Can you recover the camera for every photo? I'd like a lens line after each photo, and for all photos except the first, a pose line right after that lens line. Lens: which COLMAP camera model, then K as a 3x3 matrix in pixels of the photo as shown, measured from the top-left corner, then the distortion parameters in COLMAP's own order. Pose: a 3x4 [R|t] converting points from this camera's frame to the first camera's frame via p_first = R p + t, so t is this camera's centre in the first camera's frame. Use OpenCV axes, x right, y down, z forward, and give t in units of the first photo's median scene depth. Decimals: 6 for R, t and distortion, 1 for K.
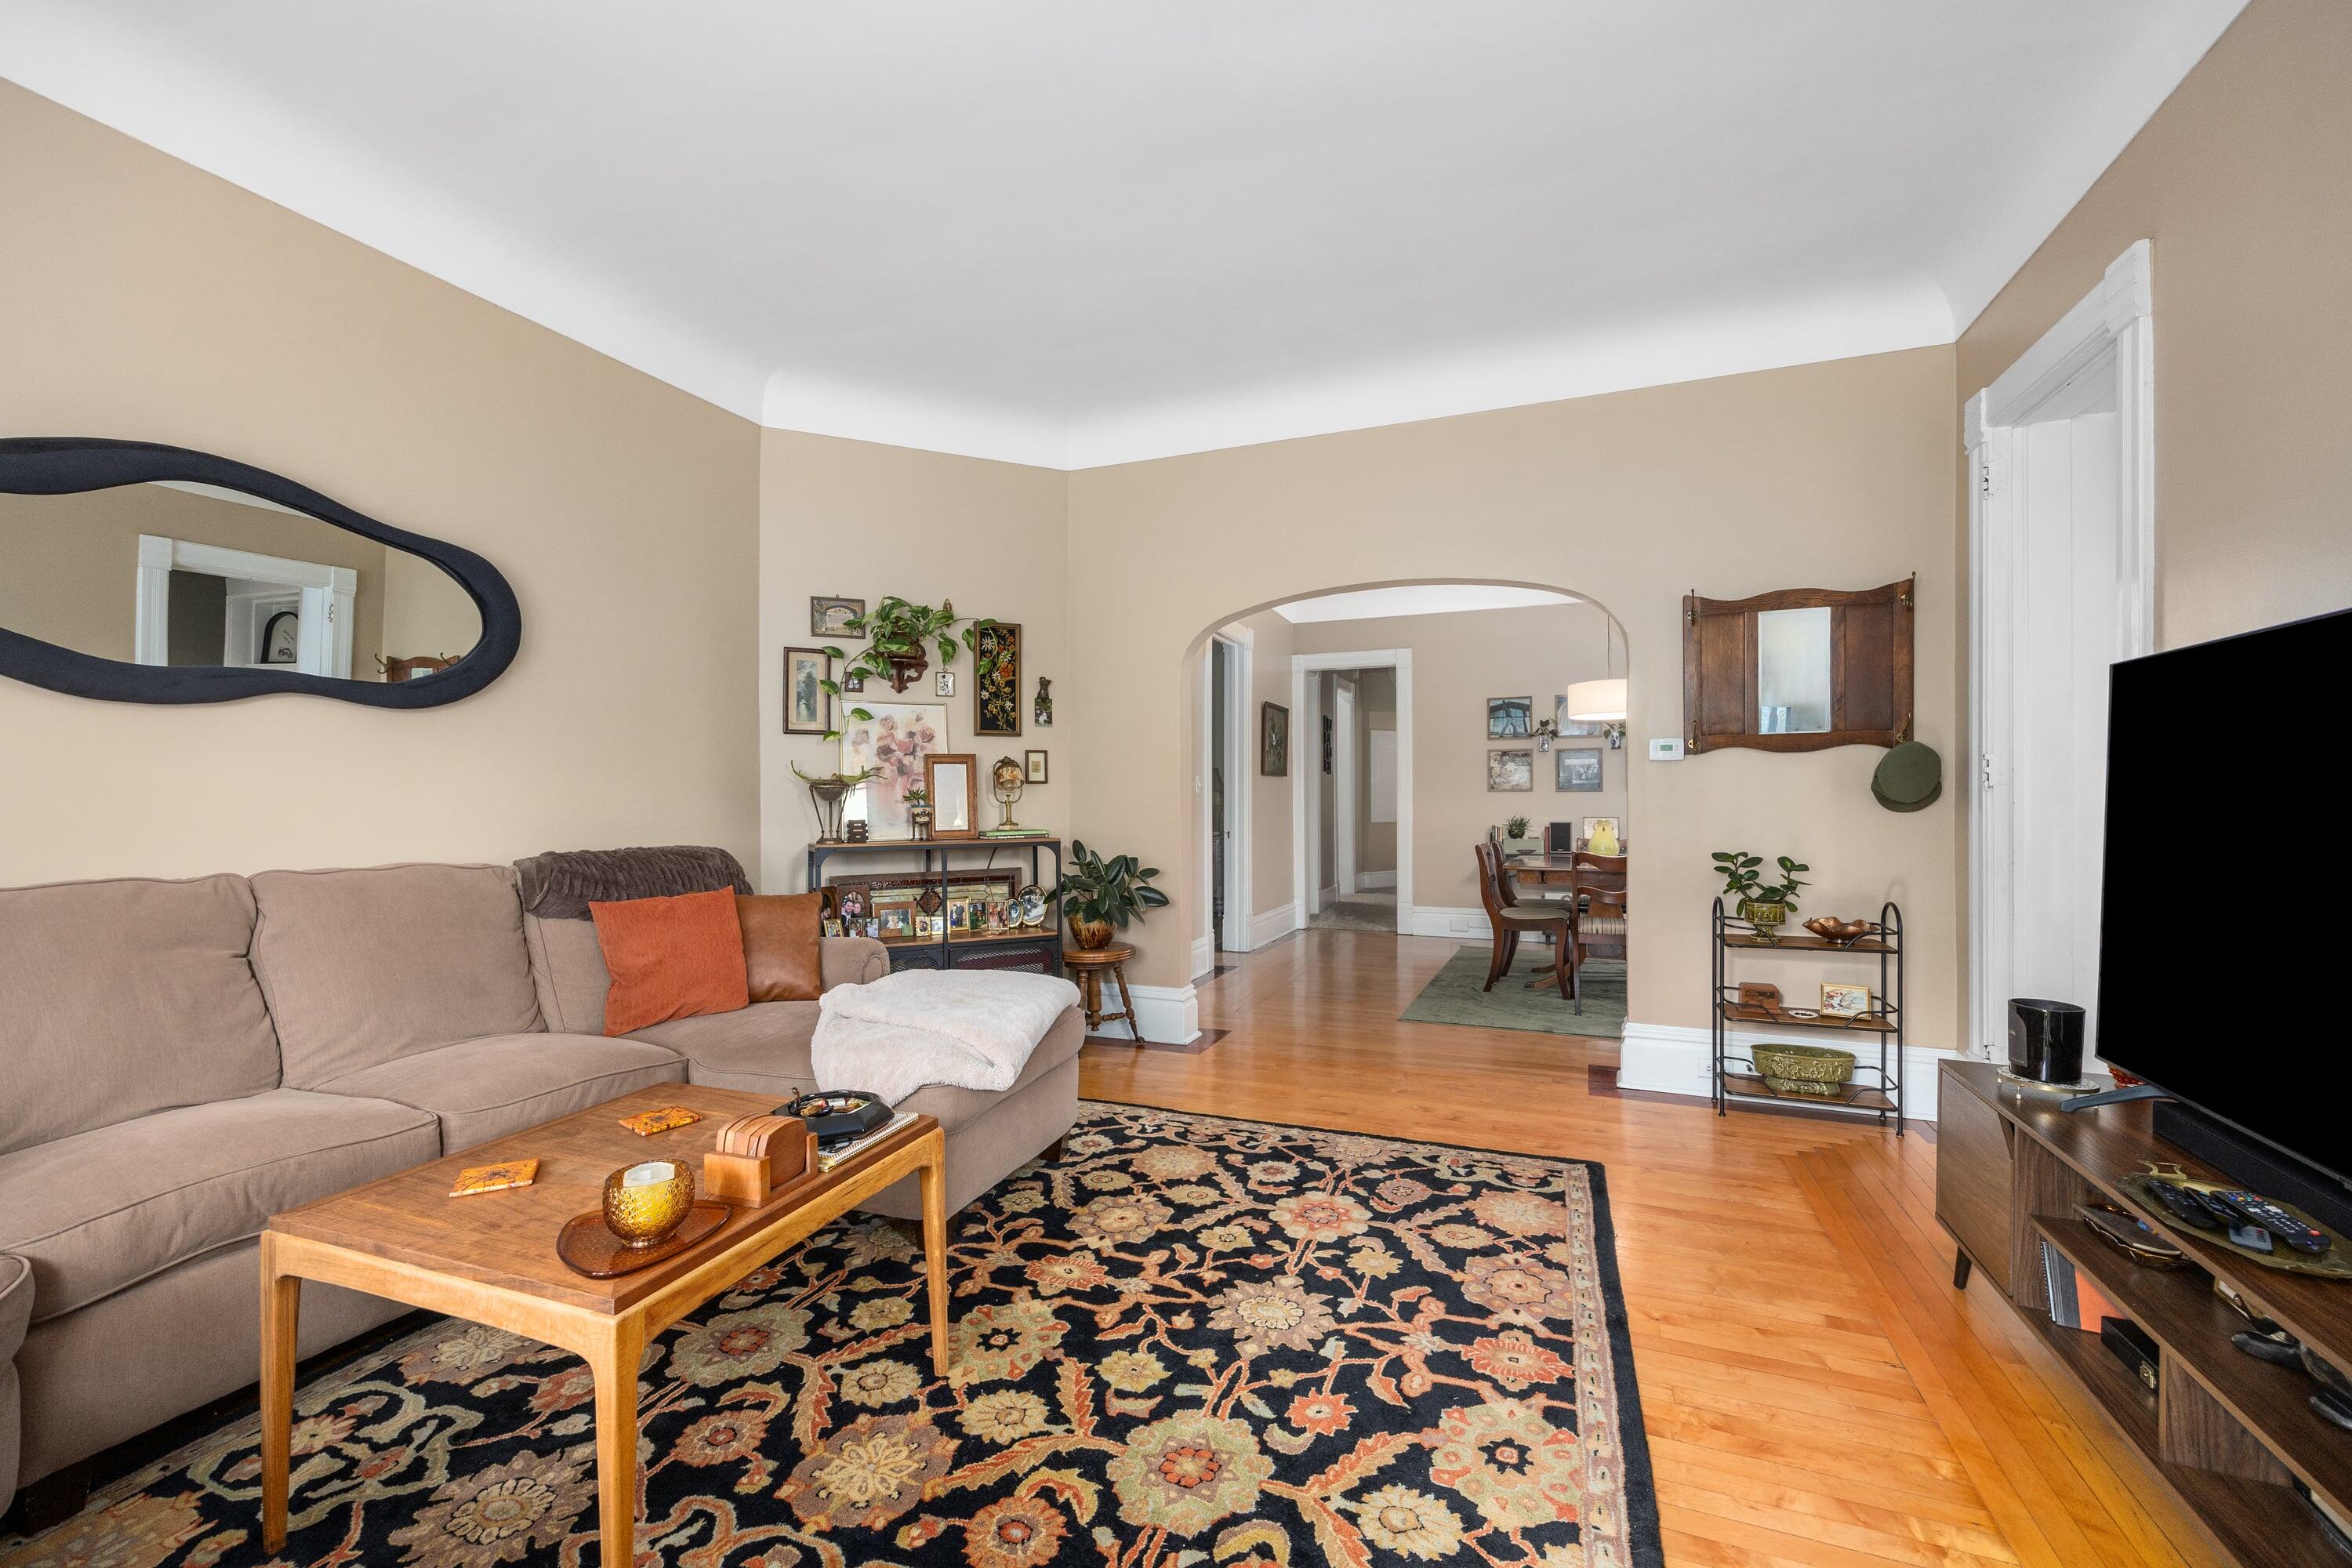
lens RADIAL K [[967.0, 0, 1176.0], [0, 967.0, 784.0], [0, 0, 1]] dist [-0.002456, -0.000209]
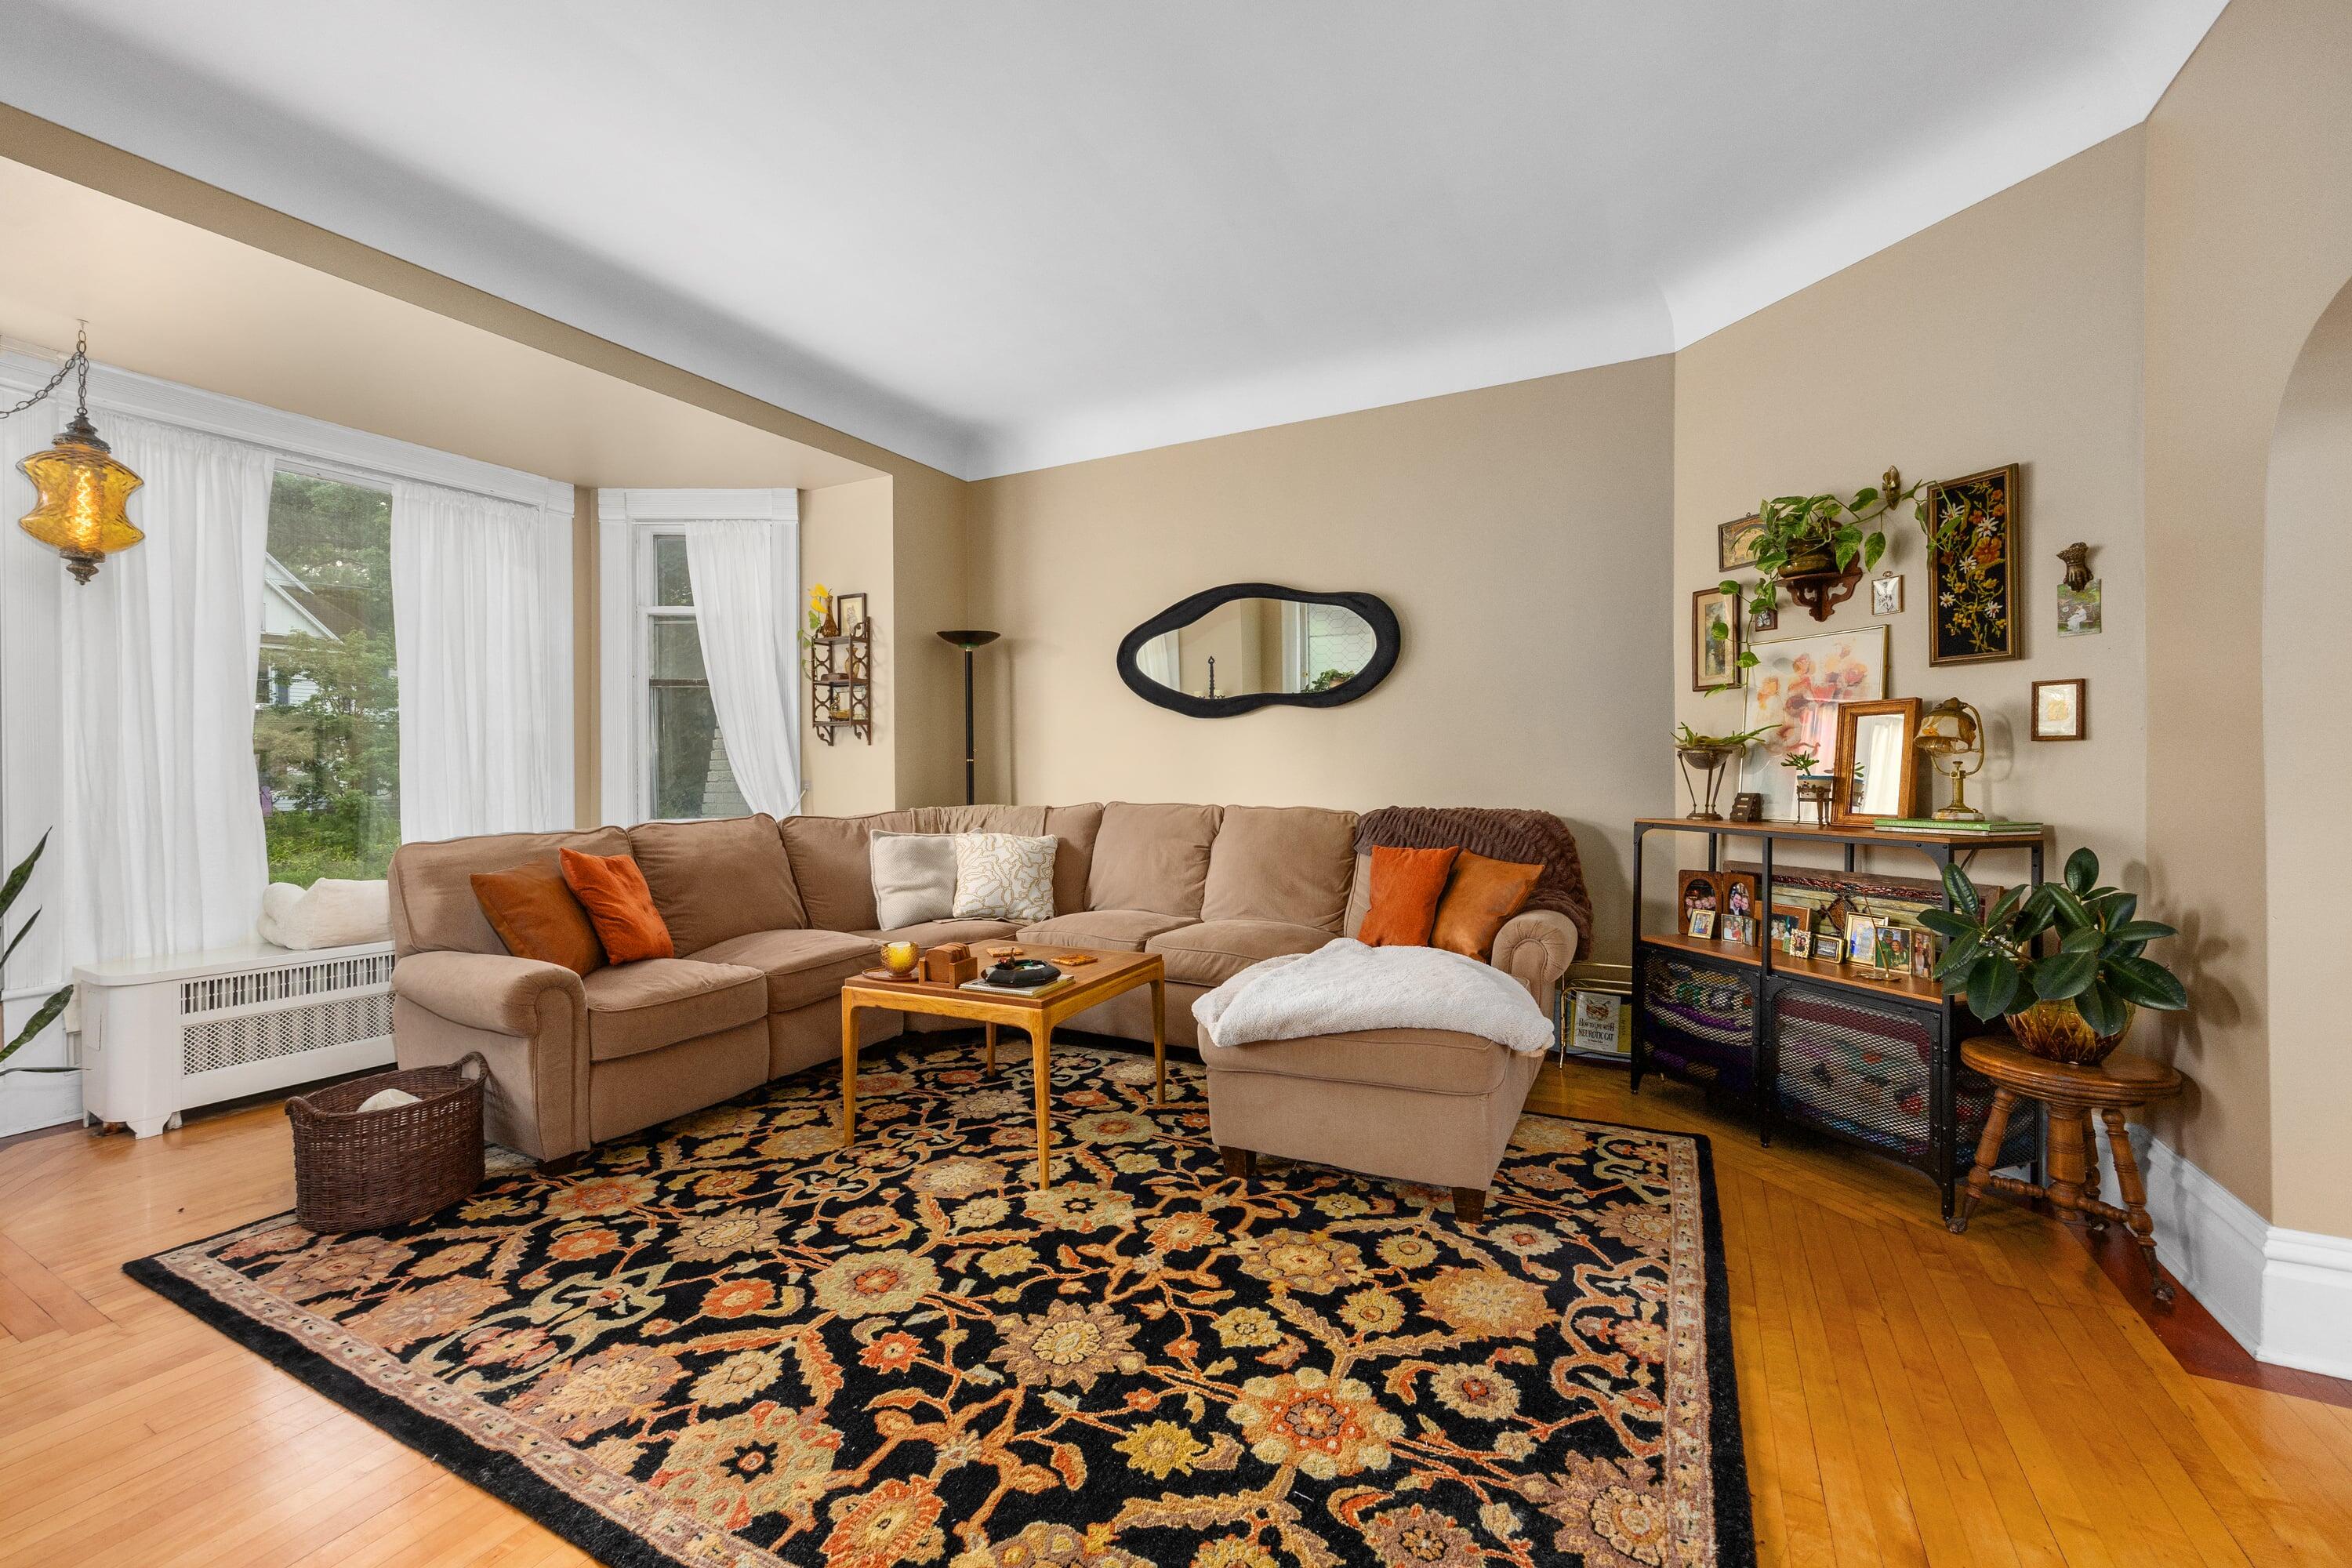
lens RADIAL K [[951.9, 0, 1172.0], [0, 951.9, 761.6], [0, 0, 1]] dist [-0.001607, 0.000211]
pose [[-0.110214, 0.005382, -0.993893, 0.885138], [0.017886, 0.999834, 0.003430, 0.000544], [0.993747, -0.017399, -0.110292, 1.097262]]
